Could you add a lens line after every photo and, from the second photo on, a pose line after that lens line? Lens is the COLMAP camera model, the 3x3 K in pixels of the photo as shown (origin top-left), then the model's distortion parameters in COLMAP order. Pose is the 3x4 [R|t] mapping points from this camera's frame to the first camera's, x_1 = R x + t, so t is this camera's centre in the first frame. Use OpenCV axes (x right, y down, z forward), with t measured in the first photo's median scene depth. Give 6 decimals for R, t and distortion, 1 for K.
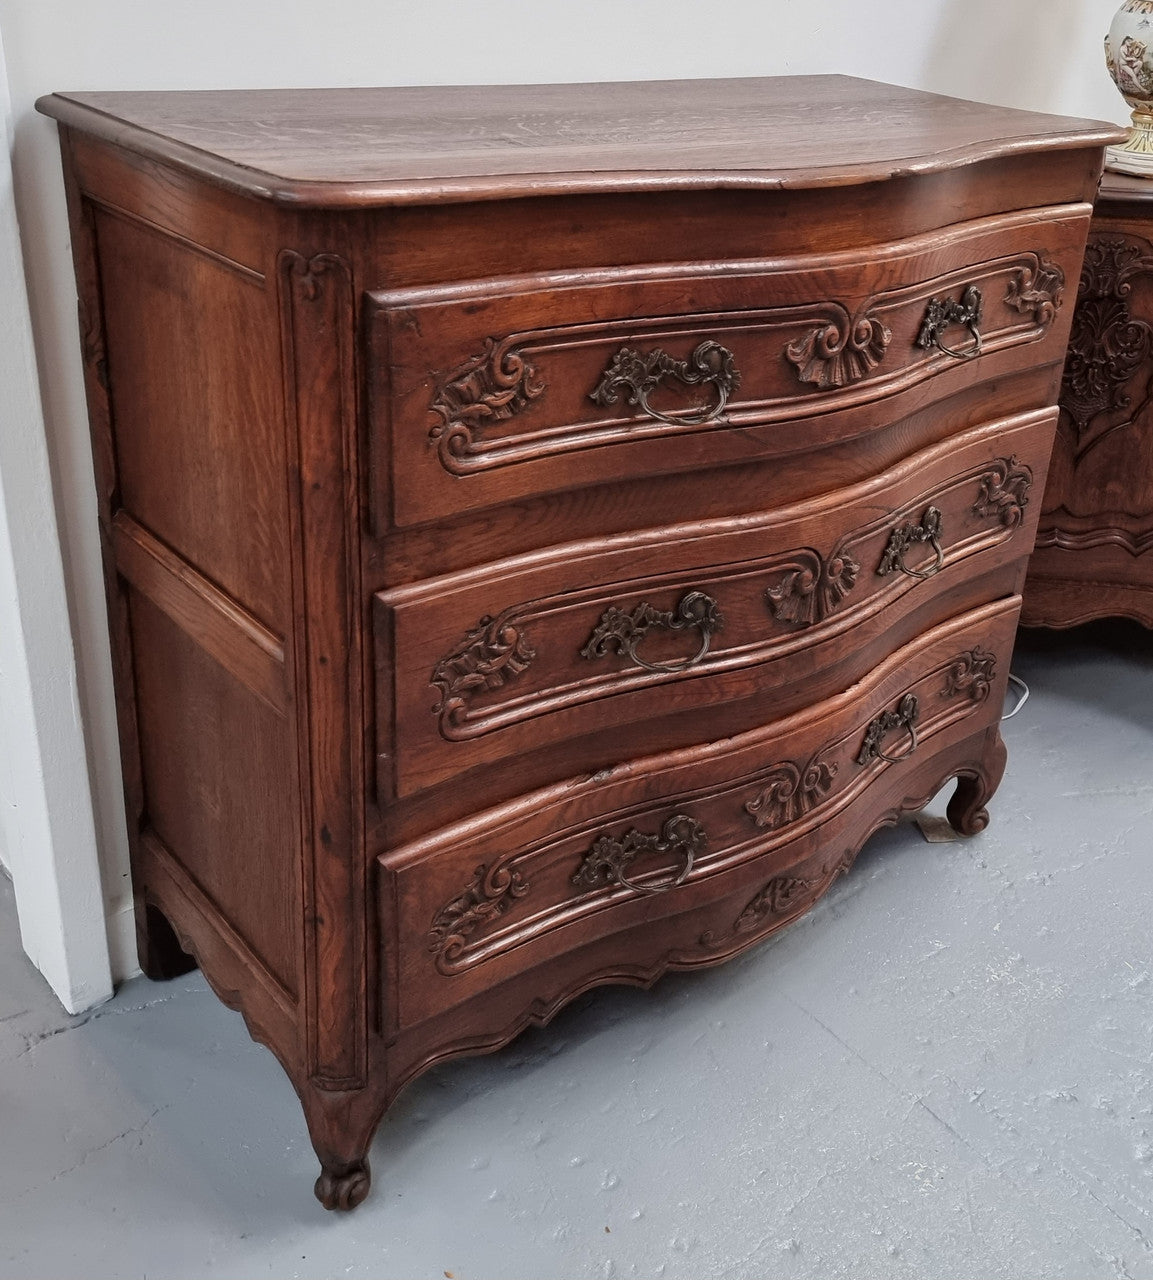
lens RADIAL K [[1384.8, 0, 706.0], [0, 1384.8, 524.4], [0, 0, 1]] dist [0.078979, 0.000000]
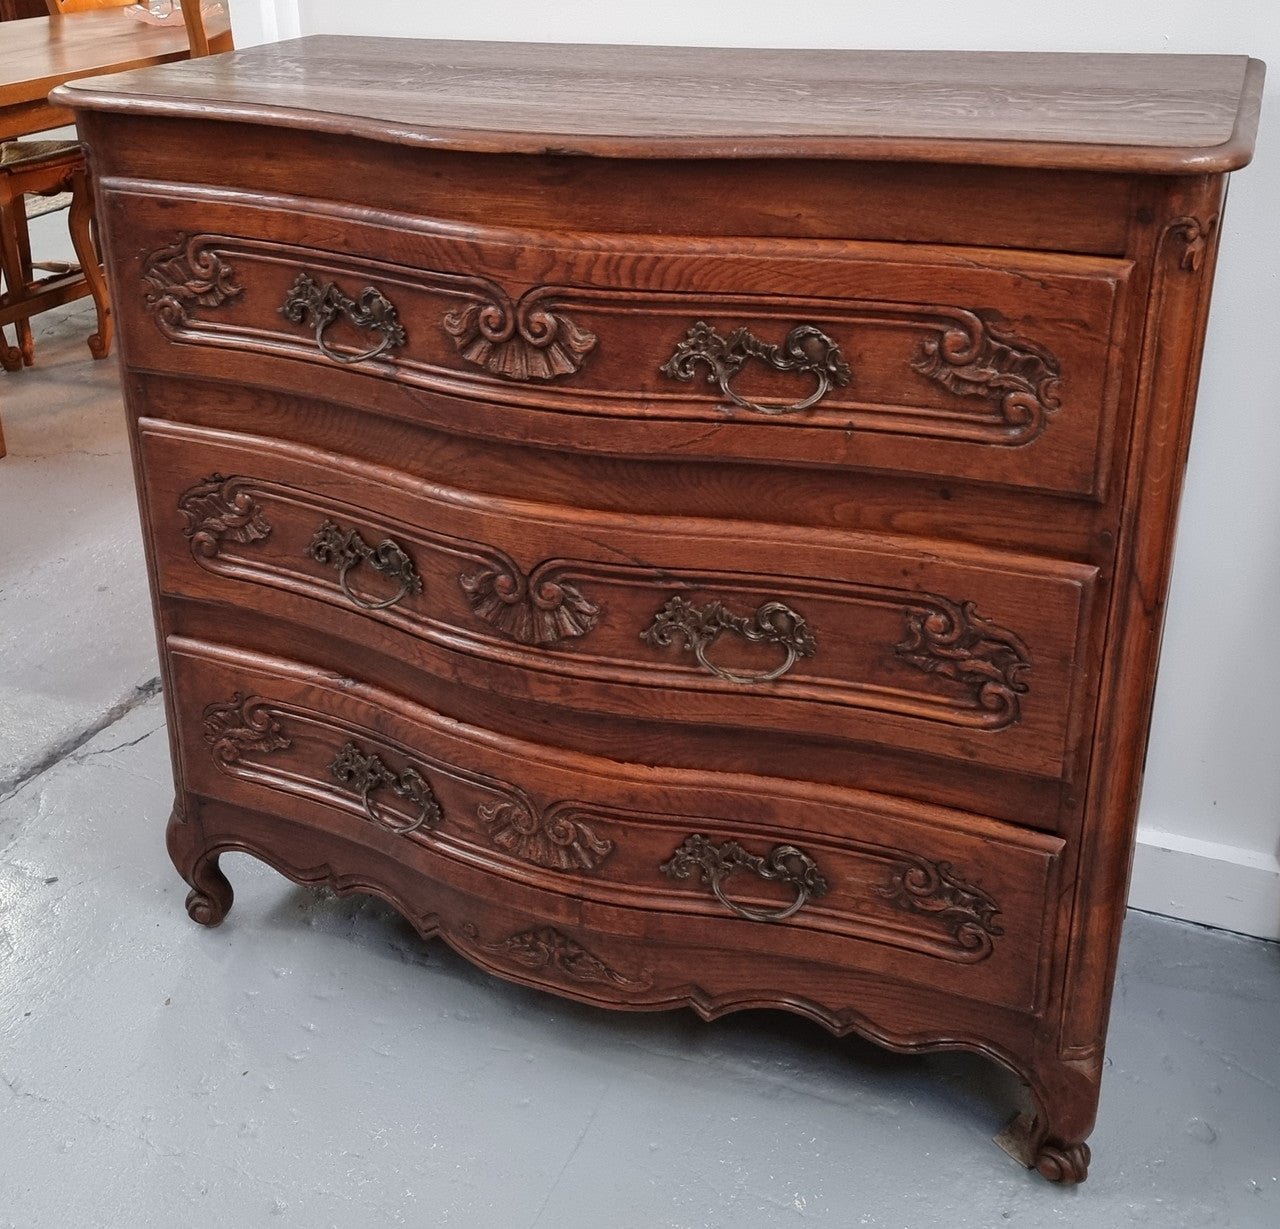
lens RADIAL K [[1493.2, 0, 587.1], [0, 1493.2, 471.0], [0, 0, 1]] dist [0.067811, 0.000000]
pose [[0.412028, 0.280360, -0.866967, 0.987668], [-0.316080, 0.936381, 0.152589, -0.210656], [0.854591, 0.211160, 0.474431, 0.613436]]
